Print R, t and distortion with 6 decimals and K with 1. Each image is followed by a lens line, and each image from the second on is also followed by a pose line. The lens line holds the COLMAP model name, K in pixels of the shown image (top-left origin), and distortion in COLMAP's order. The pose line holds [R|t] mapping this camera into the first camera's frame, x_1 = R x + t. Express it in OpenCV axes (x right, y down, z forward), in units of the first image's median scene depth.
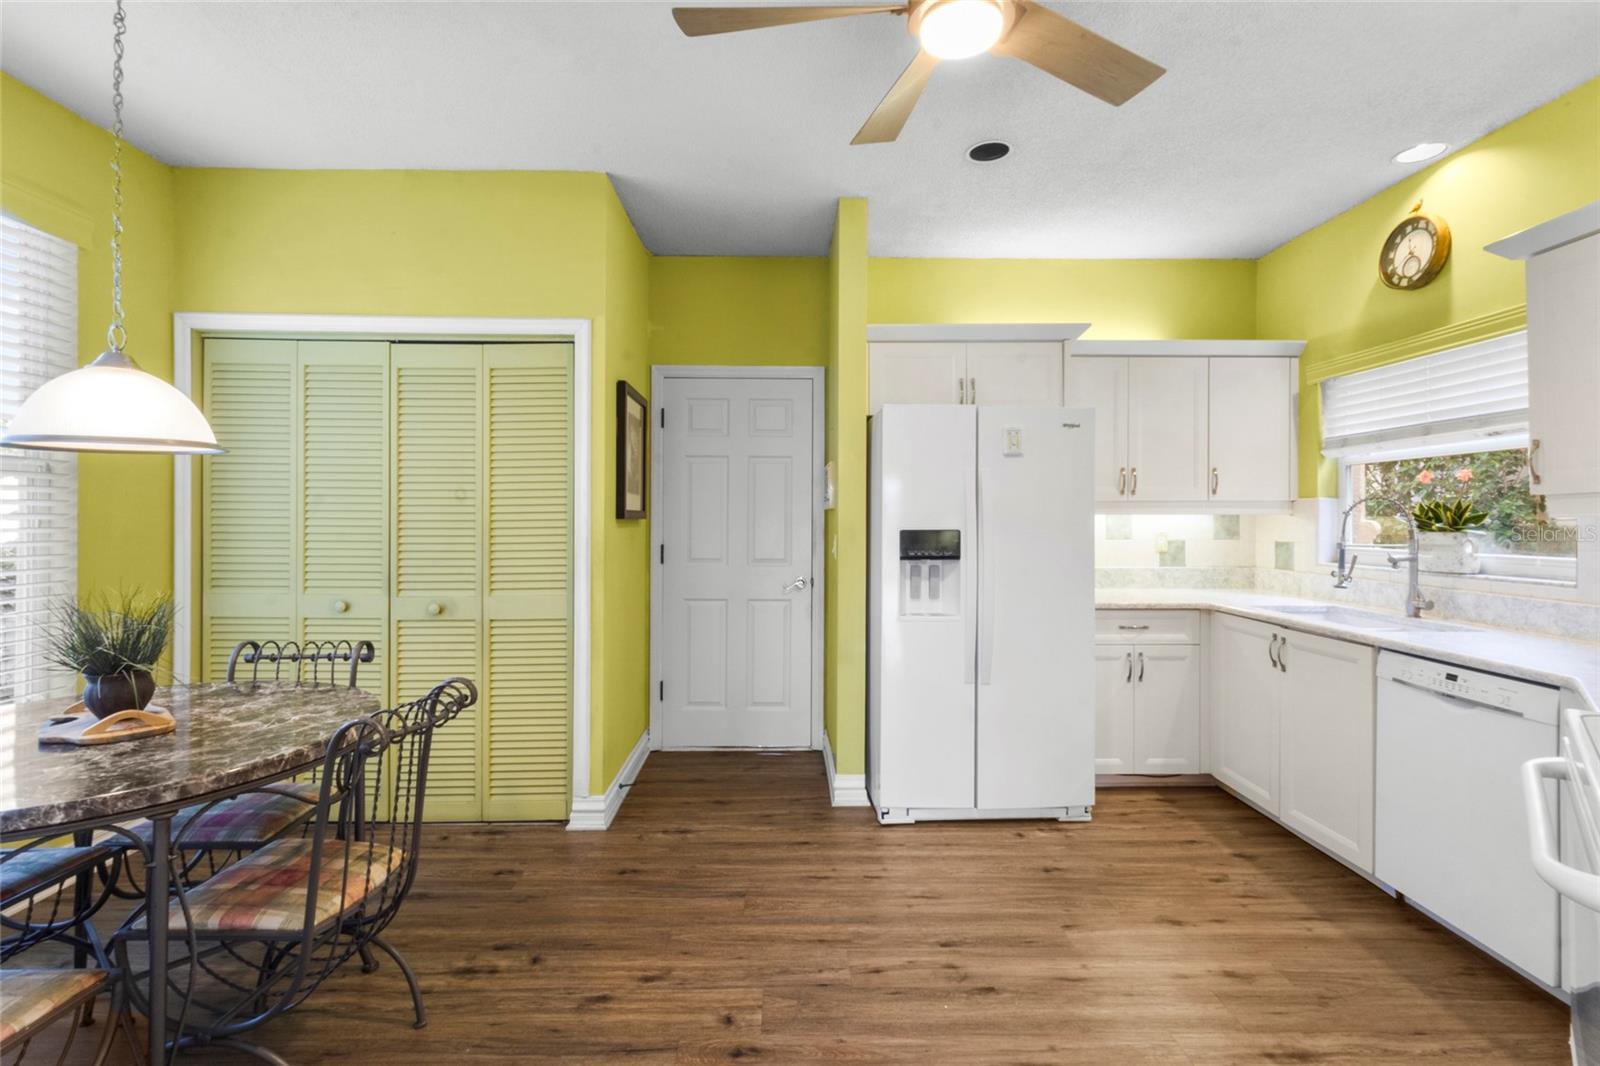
lens RADIAL K [[735.2, 0, 792.8], [0, 735.2, 526.3], [0, 0, 1]] dist [0.002522, 0.000306]
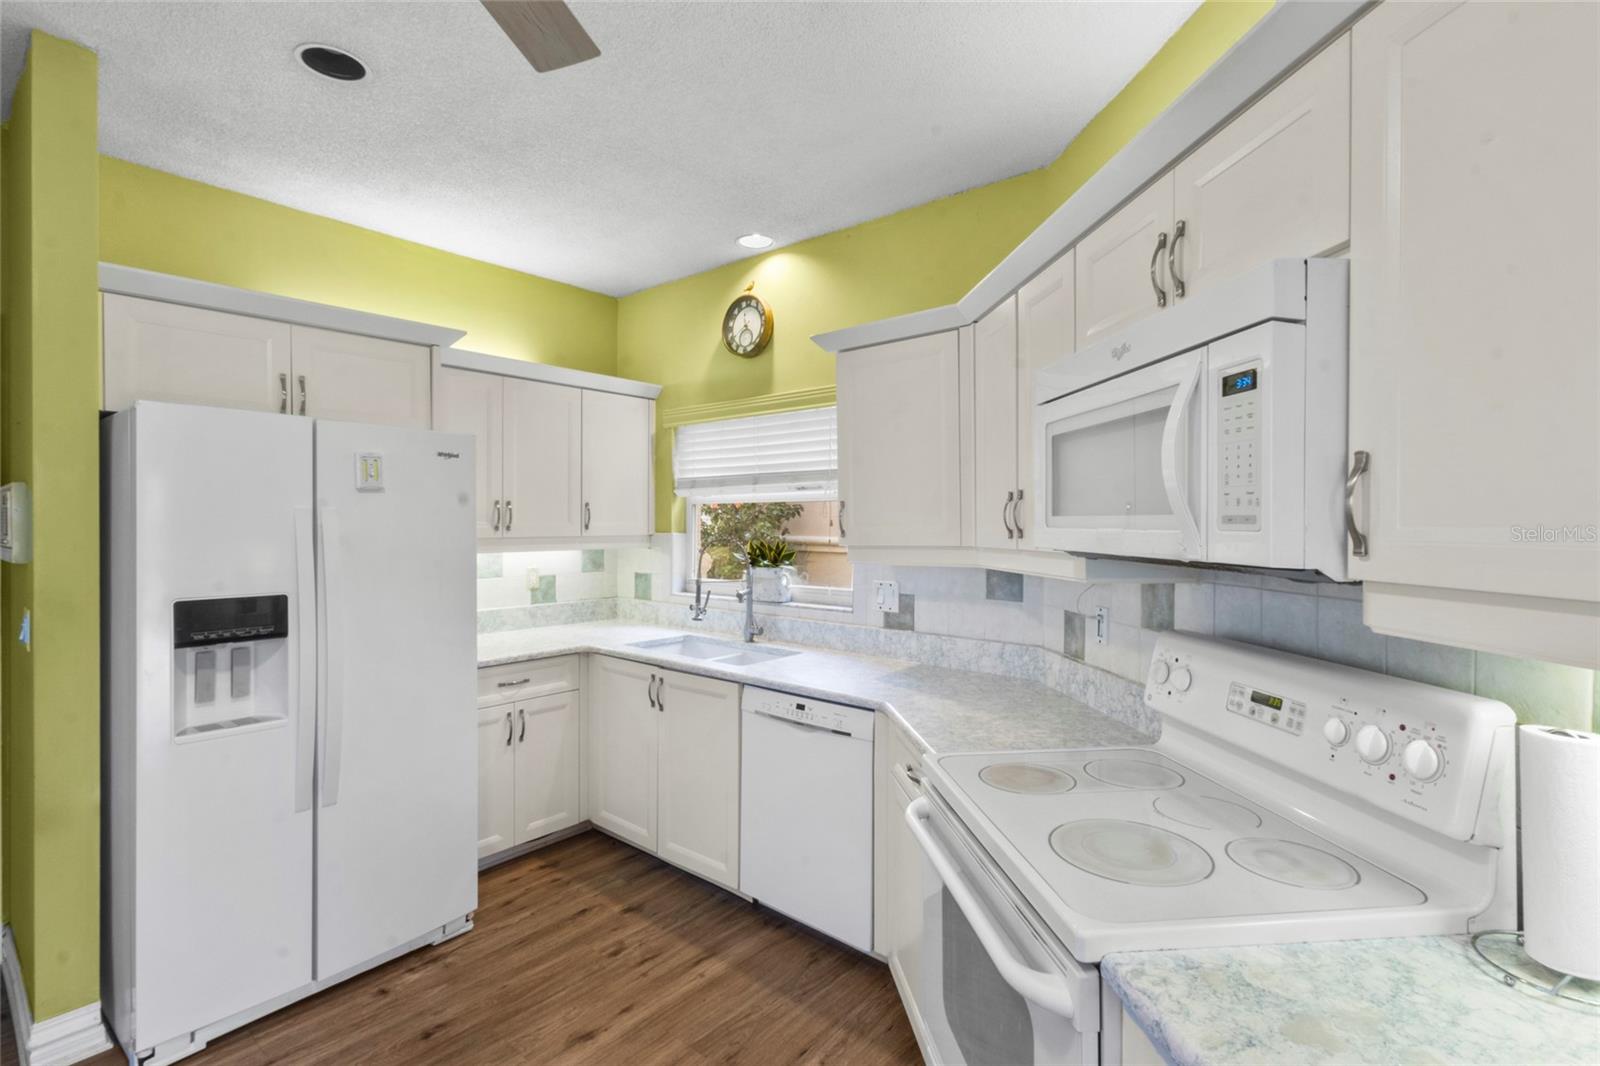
lens RADIAL K [[735.2, 0, 792.8], [0, 735.2, 526.3], [0, 0, 1]] dist [0.002522, 0.000306]
pose [[0.653575, -0.006645, 0.756832, 0.014344], [0.008598, 0.999962, 0.001355, -0.054483], [-0.756813, 0.005622, 0.653608, 0.180285]]
